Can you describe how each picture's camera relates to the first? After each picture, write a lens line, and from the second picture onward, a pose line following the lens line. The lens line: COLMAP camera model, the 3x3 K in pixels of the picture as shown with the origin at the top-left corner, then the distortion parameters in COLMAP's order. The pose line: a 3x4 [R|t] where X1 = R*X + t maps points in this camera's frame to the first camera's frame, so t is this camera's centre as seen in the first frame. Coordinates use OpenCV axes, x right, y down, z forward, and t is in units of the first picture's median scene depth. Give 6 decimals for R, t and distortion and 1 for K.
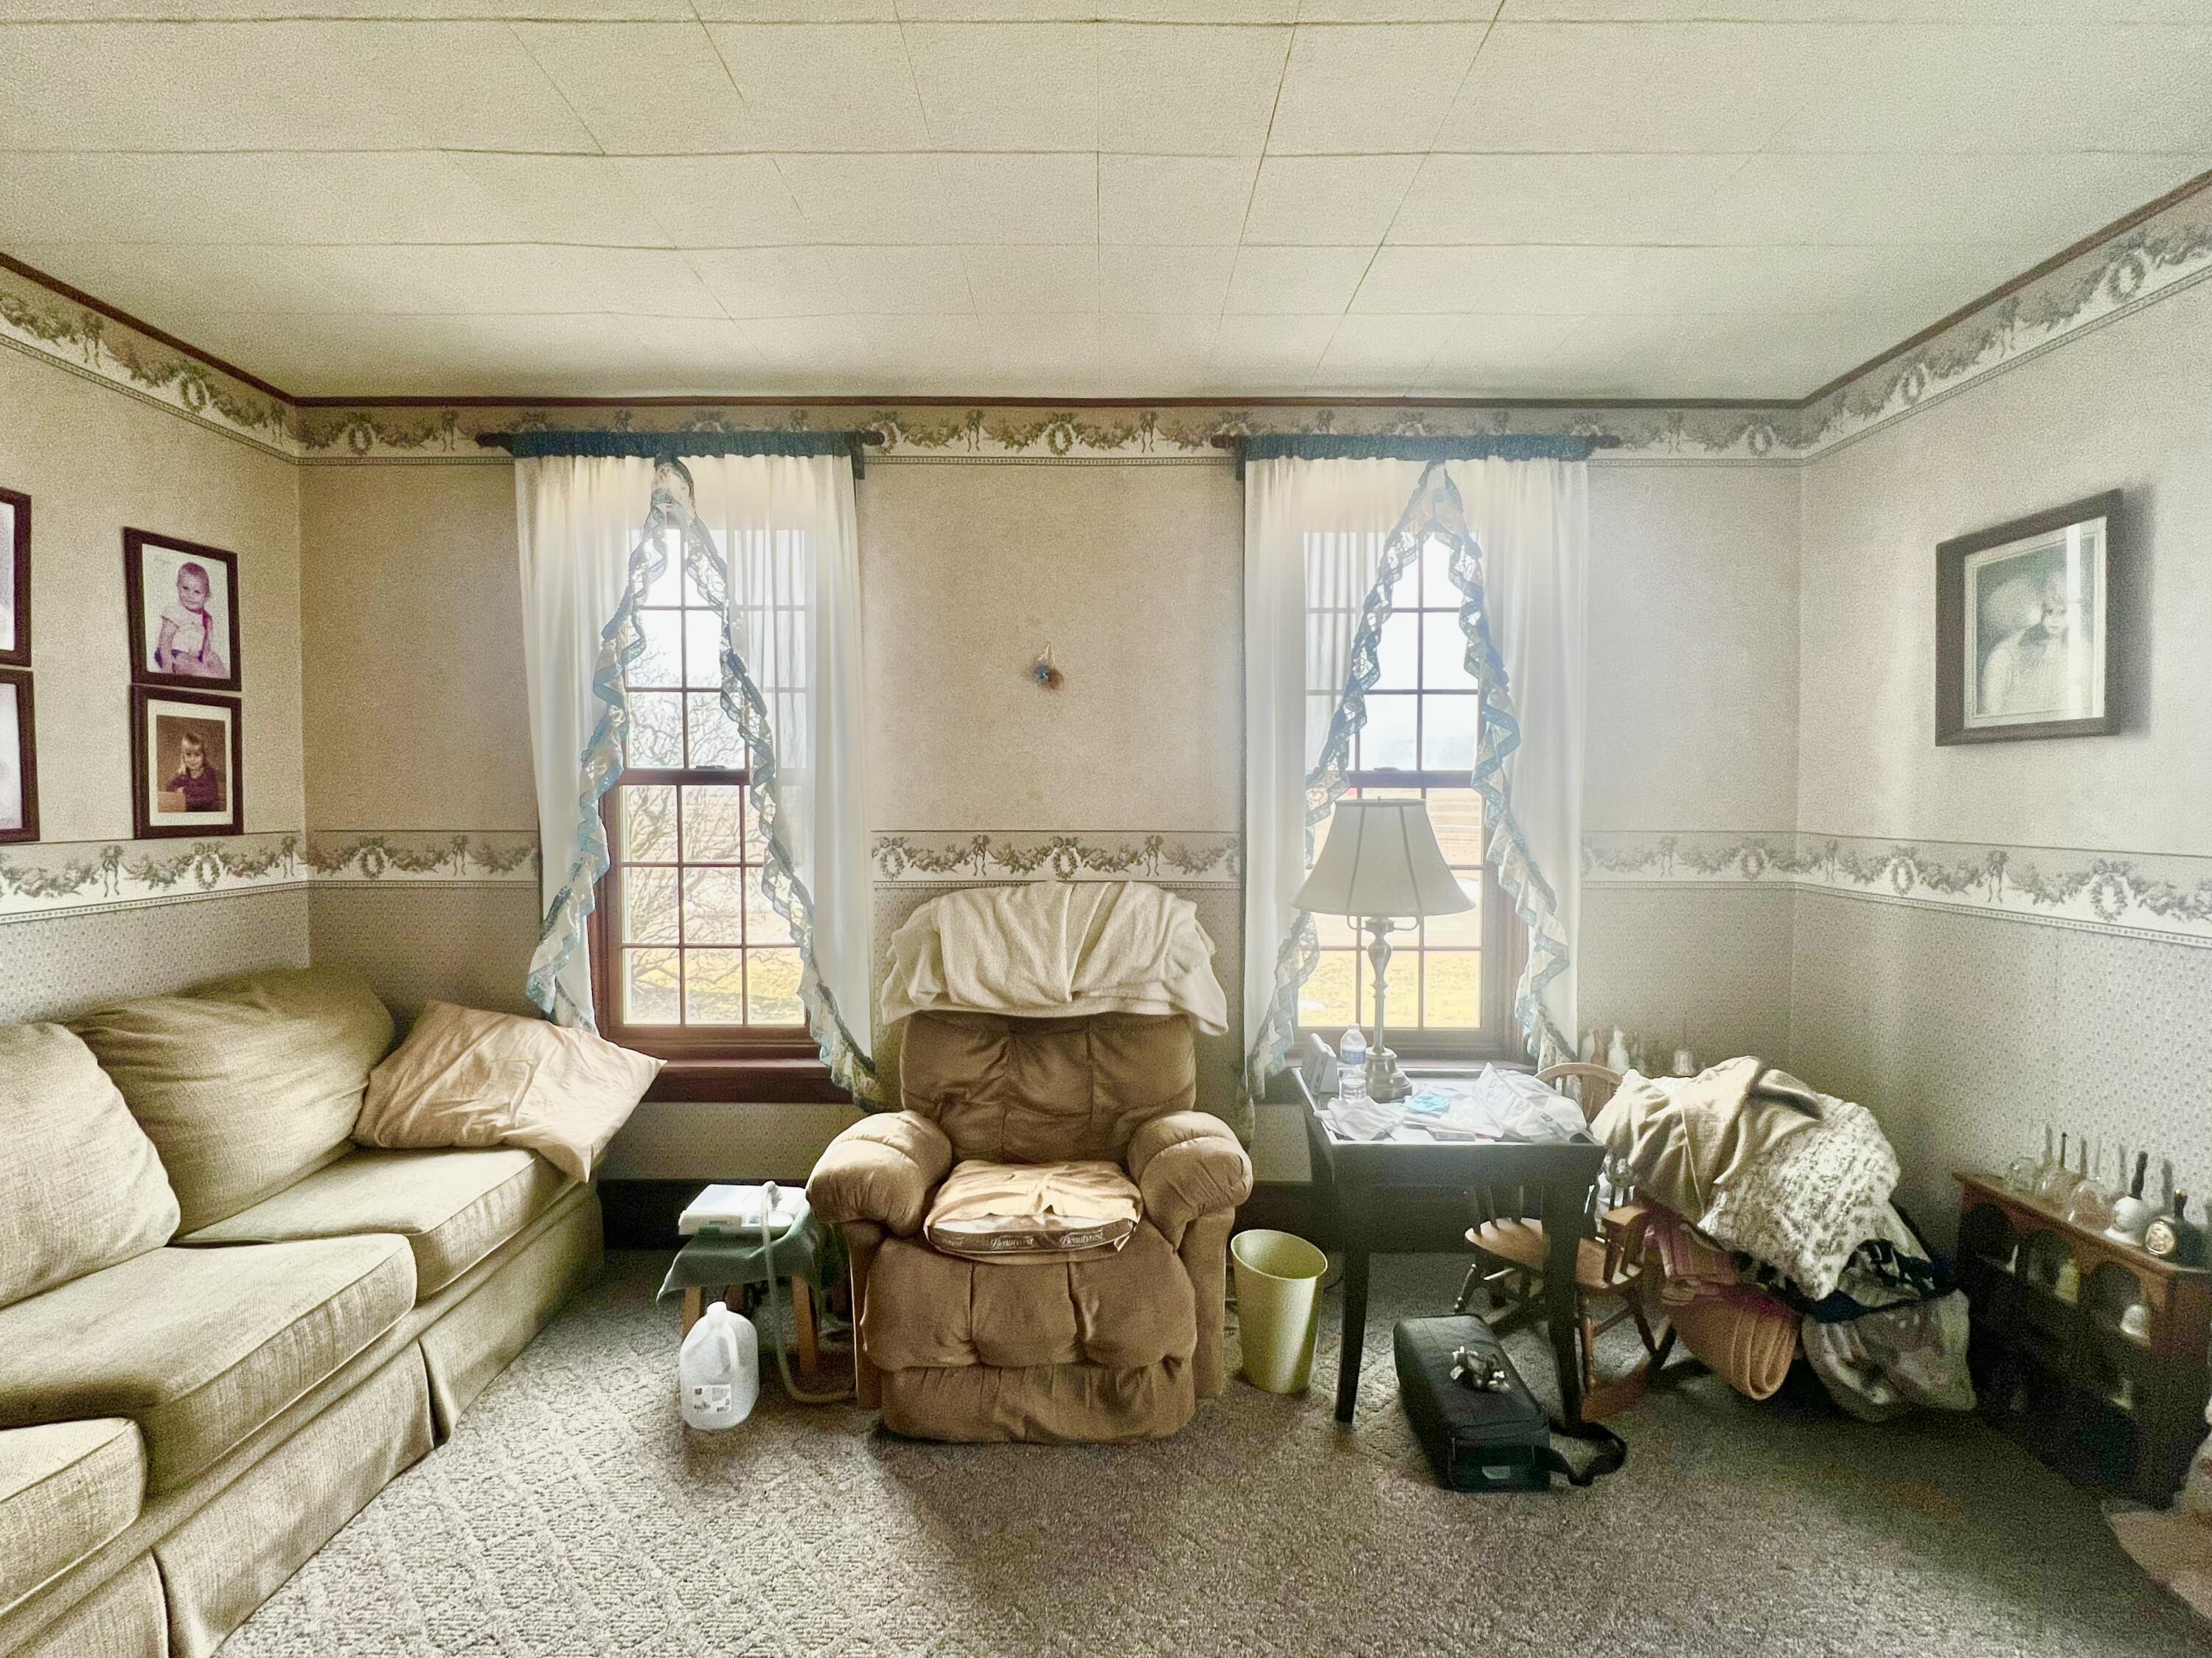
lens RADIAL K [[980.1, 0, 1107.7], [0, 980.1, 819.4], [0, 0, 1]] dist [-0.002477, 0.000472]
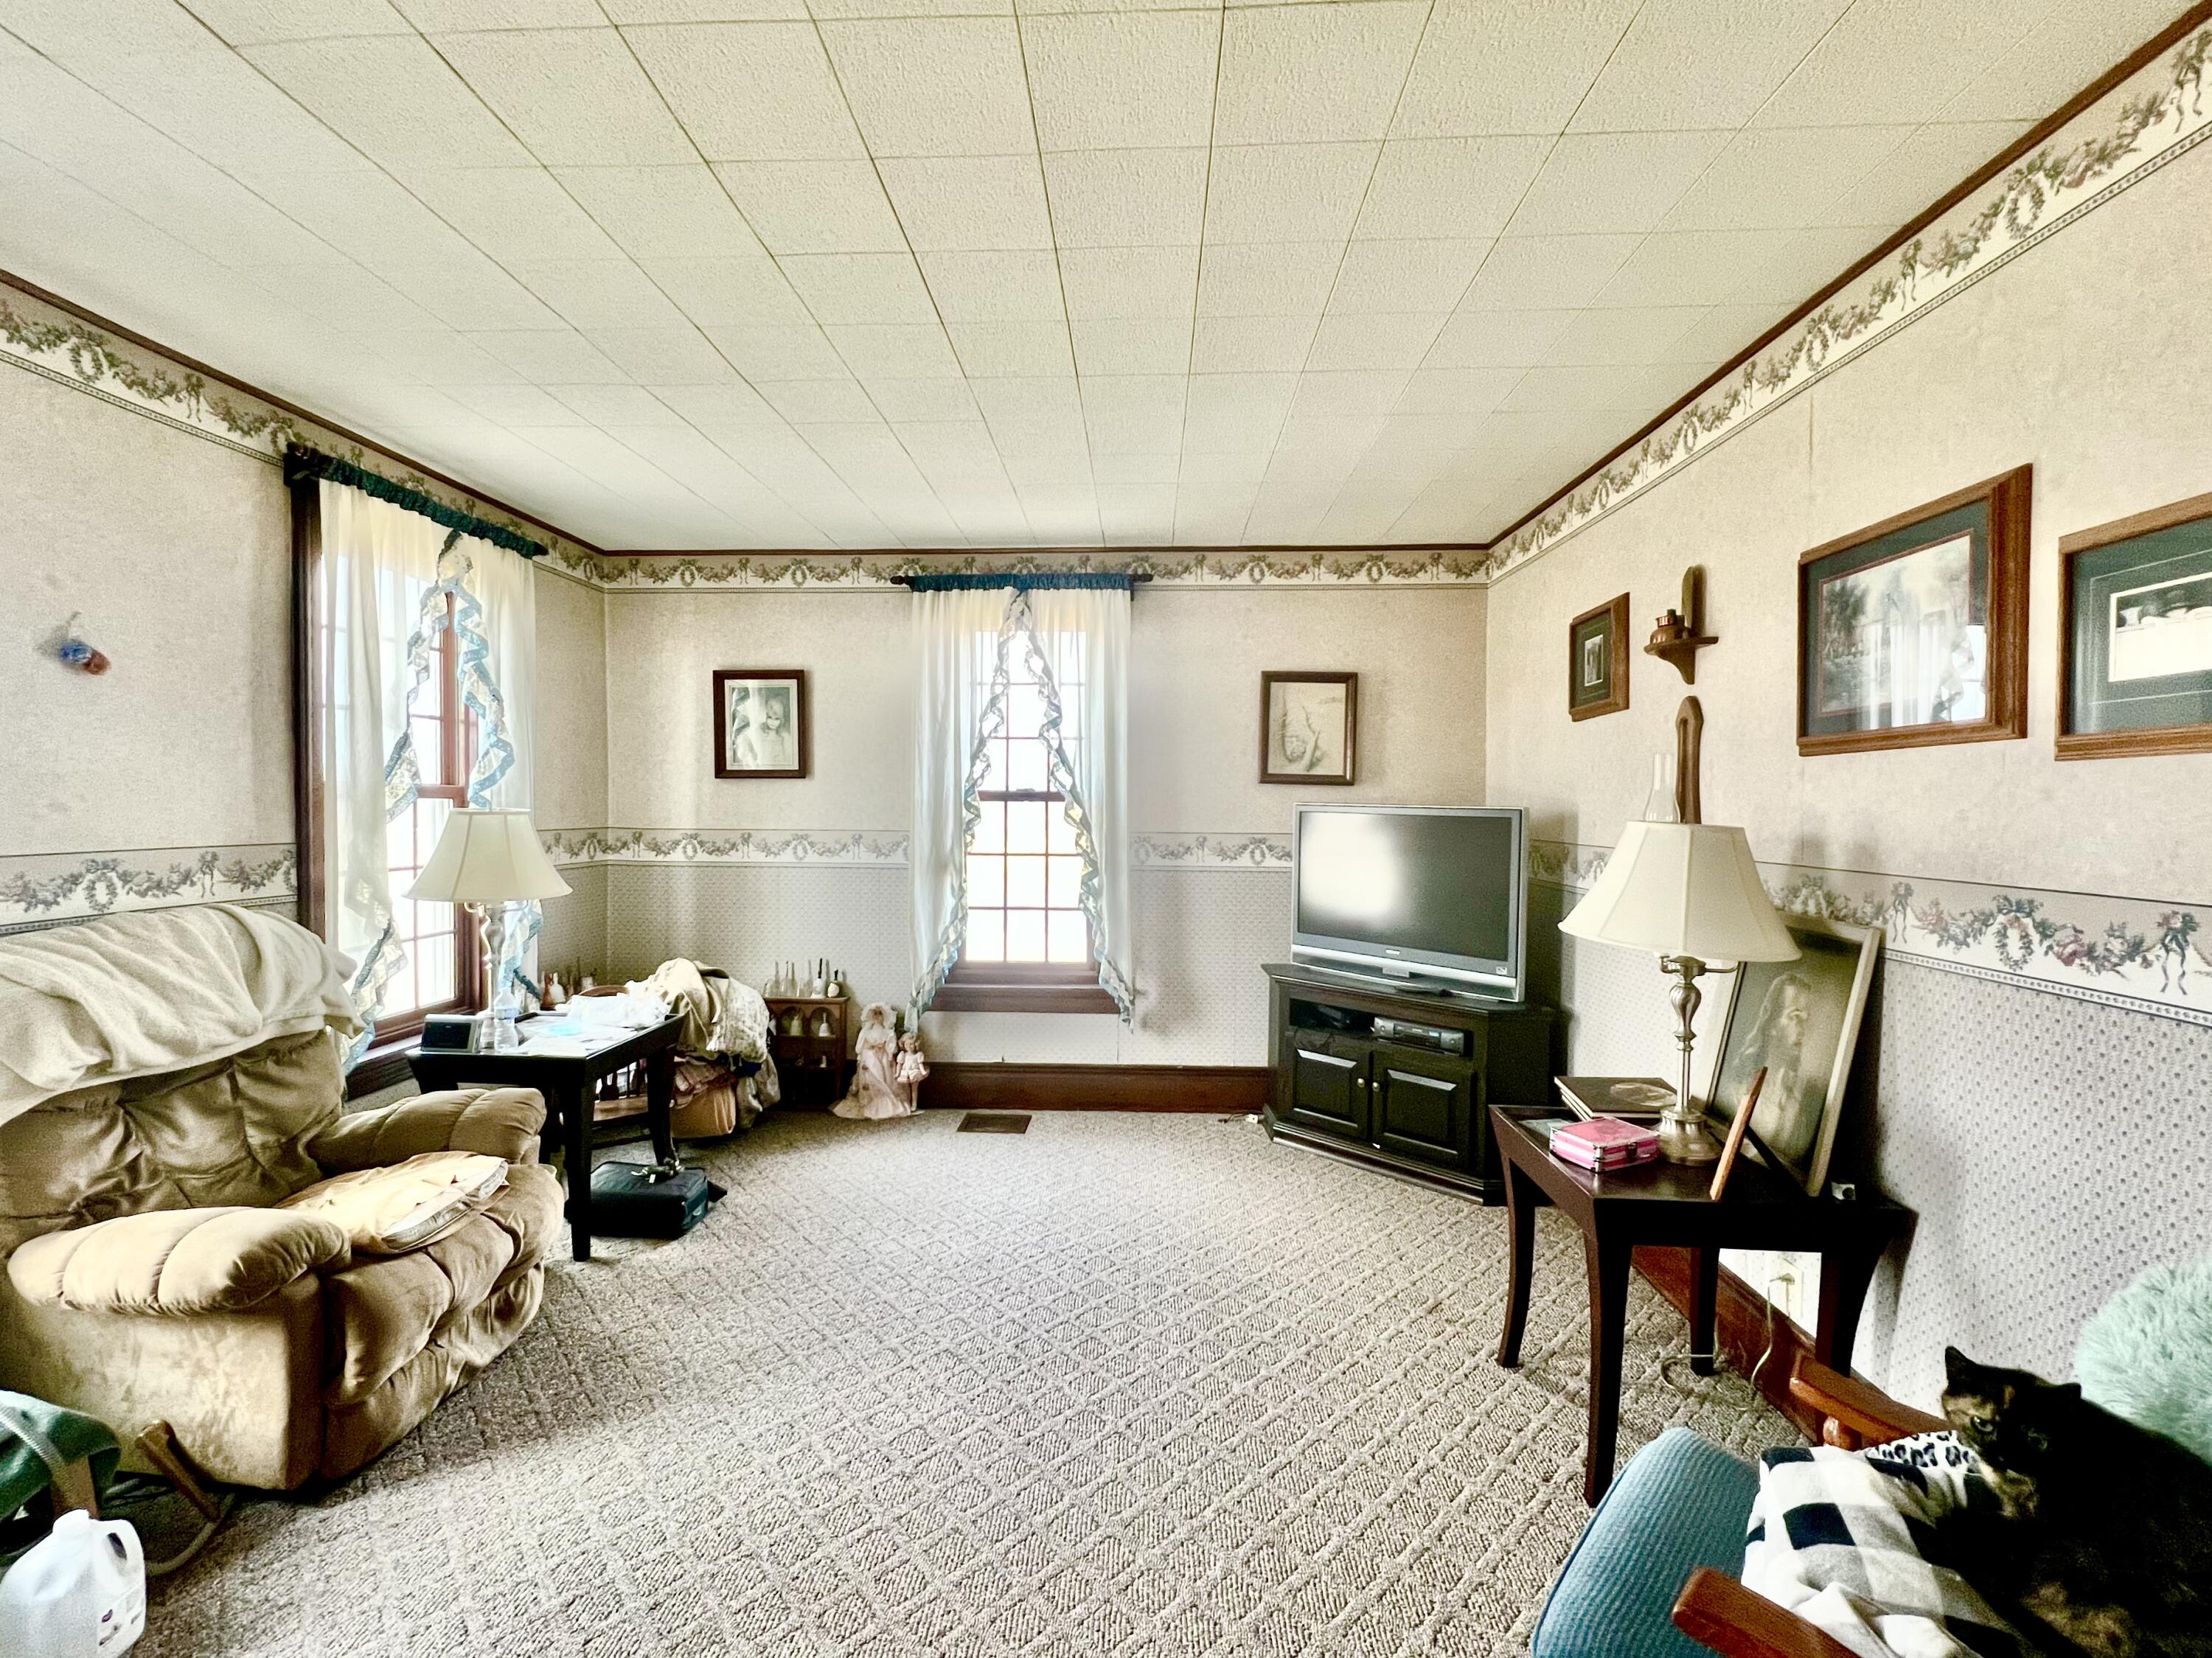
lens RADIAL K [[884.2, 0, 1107.8], [0, 884.2, 820.6], [0, 0, 1]] dist [-0.001375, -0.000344]
pose [[0.059828, -0.021274, 0.997982, -0.775156], [0.021224, 0.999574, 0.020036, -0.011691], [-0.997983, 0.019983, 0.060254, 0.144458]]
